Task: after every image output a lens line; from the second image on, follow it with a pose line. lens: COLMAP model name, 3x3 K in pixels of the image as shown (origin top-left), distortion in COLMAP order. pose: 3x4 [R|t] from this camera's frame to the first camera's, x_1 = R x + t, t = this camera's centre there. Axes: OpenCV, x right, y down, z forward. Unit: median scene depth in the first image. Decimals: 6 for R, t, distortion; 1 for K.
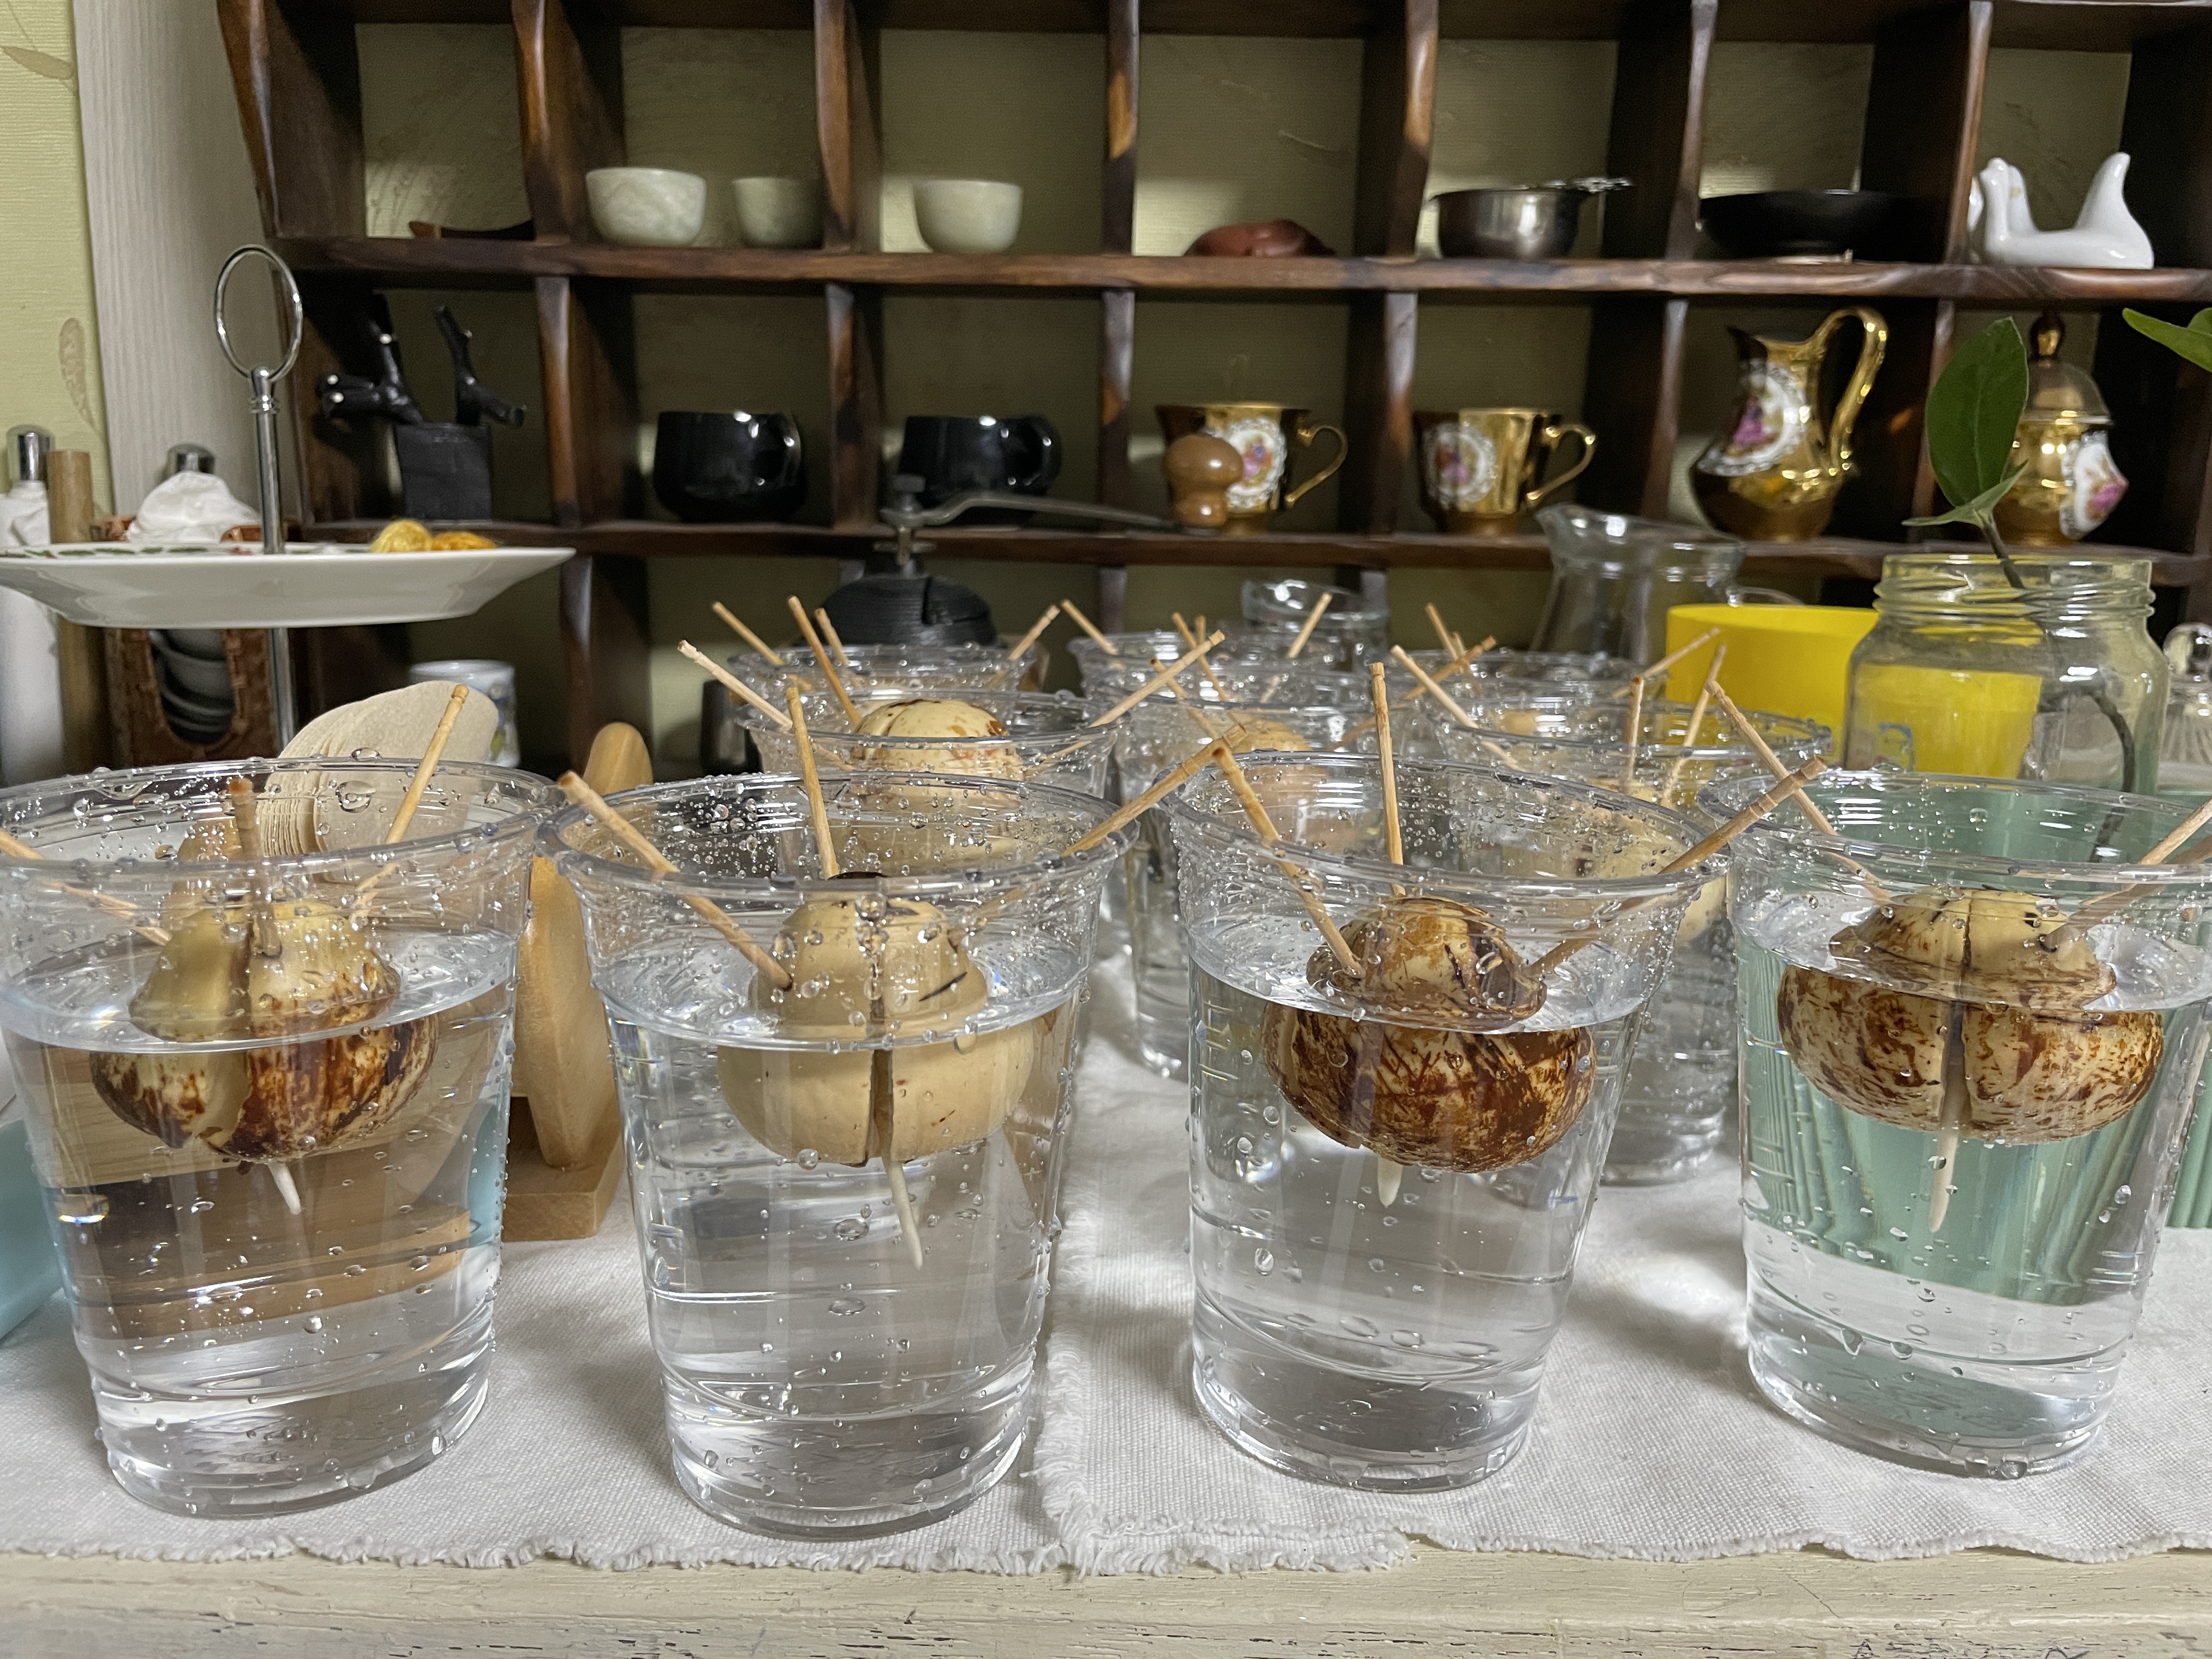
lens RADIAL K [[1682.5, 0, 1064.9], [0, 1682.5, 816.4], [0, 0, 1]] dist [0.059386, -0.097676]
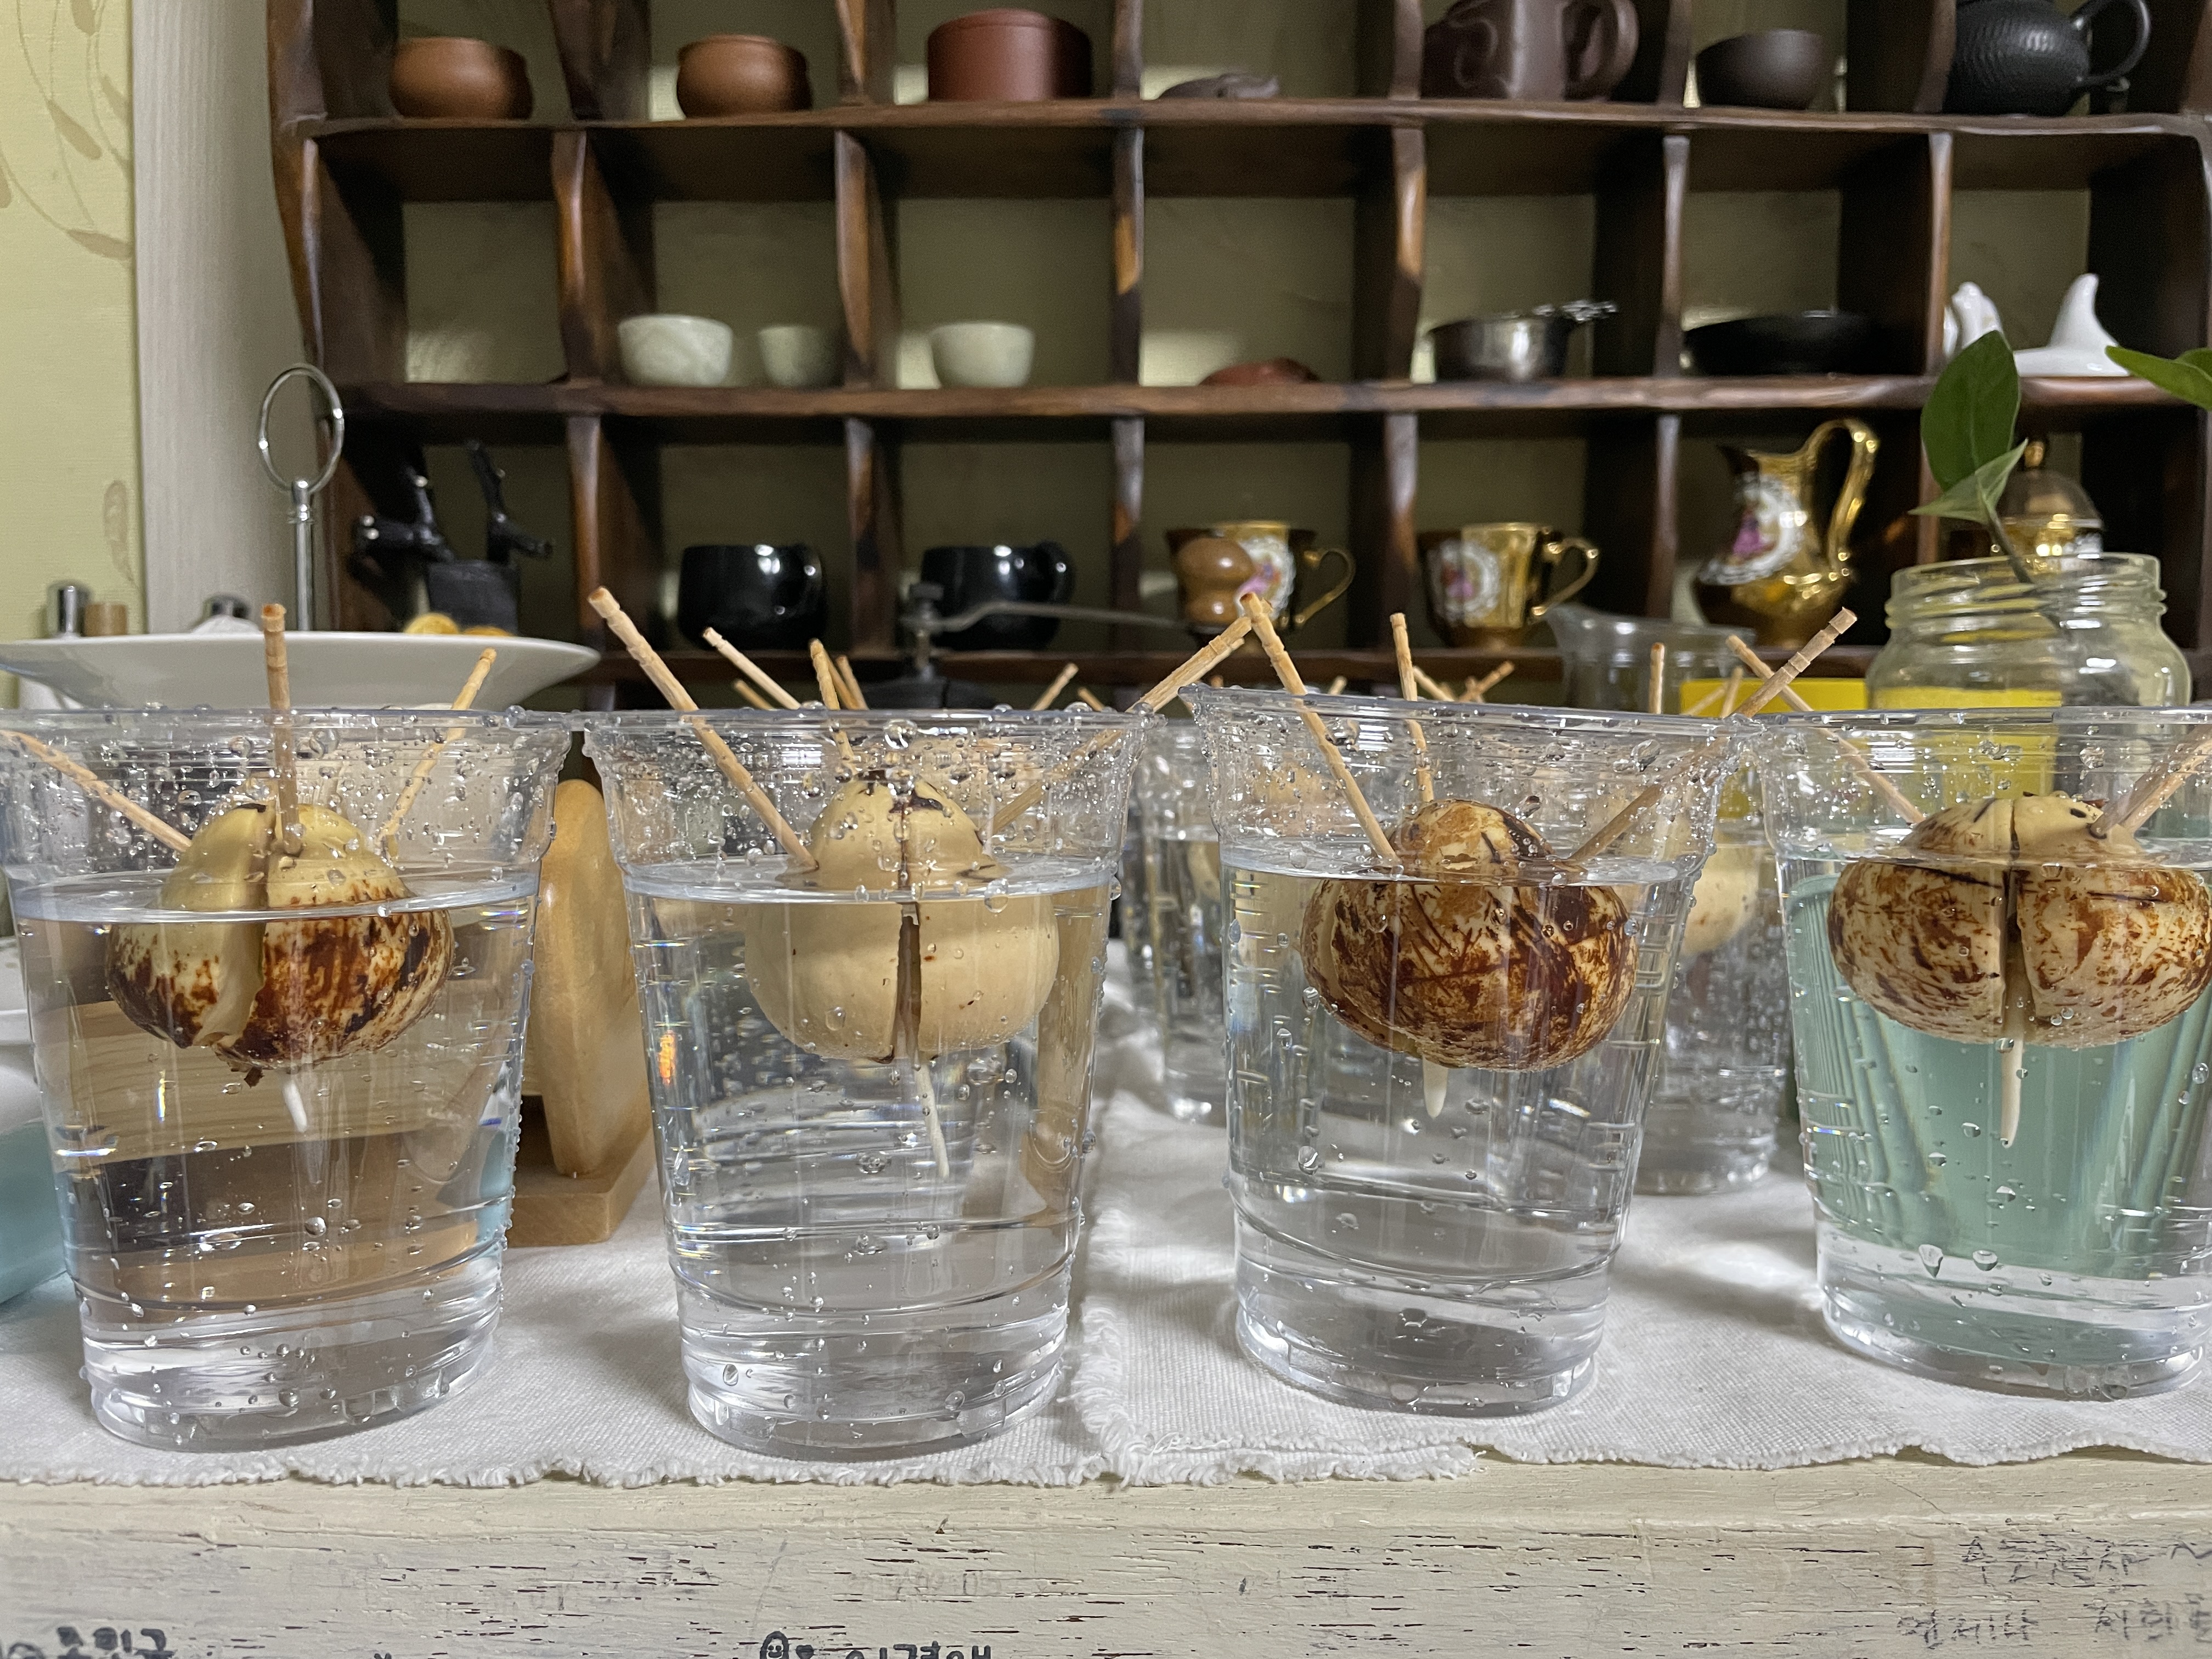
lens RADIAL K [[1682.5, 0, 1064.9], [0, 1682.5, 816.4], [0, 0, 1]] dist [0.059386, -0.097676]
pose [[0.999845, -0.016380, -0.006388, -0.007700], [0.015294, 0.989524, -0.143554, 0.145619], [0.008672, 0.143435, 0.989622, 0.016596]]
